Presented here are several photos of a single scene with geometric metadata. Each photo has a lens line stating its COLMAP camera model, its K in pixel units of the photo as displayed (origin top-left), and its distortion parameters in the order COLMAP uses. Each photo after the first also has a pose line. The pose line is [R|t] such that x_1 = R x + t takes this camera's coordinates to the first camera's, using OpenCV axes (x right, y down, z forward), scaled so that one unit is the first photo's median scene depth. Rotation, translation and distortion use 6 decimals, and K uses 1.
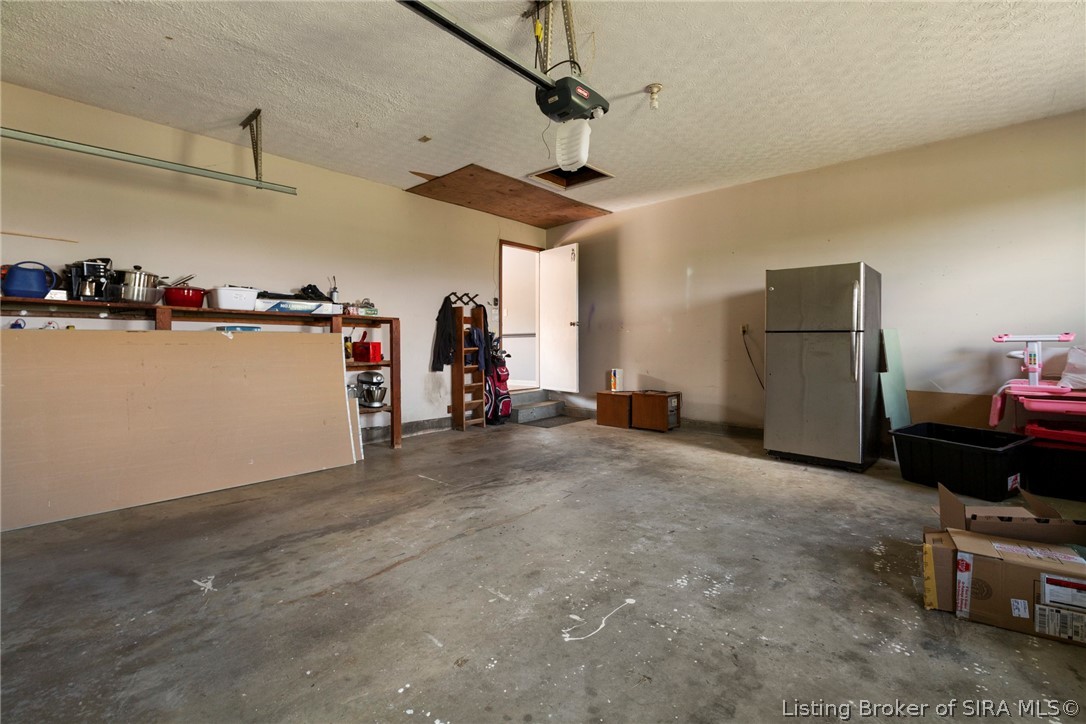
lens RADIAL K [[485.0, 0, 544.6], [0, 485.0, 356.9], [0, 0, 1]] dist [0.001386, -0.000131]
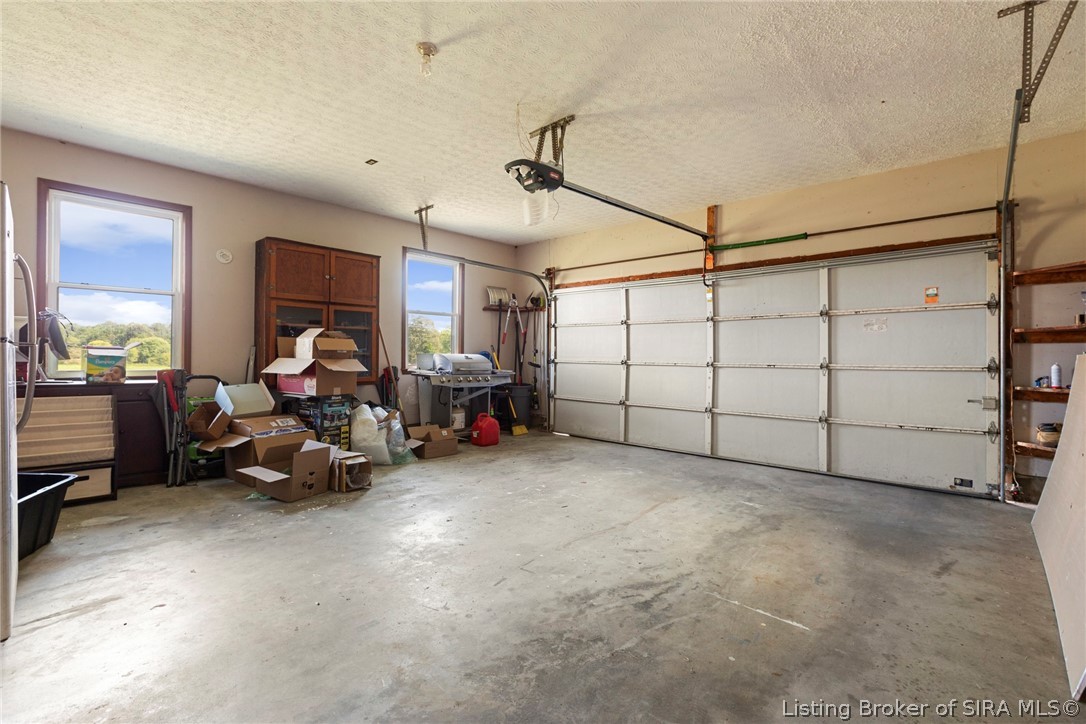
lens RADIAL K [[485.0, 0, 541.6], [0, 485.0, 357.6], [0, 0, 1]] dist [0.001386, -0.000131]
pose [[-0.999971, -0.007177, 0.002570, 0.032730], [-0.007077, 0.999292, 0.036959, -0.082920], [-0.002834, 0.036940, -0.999313, 2.082265]]
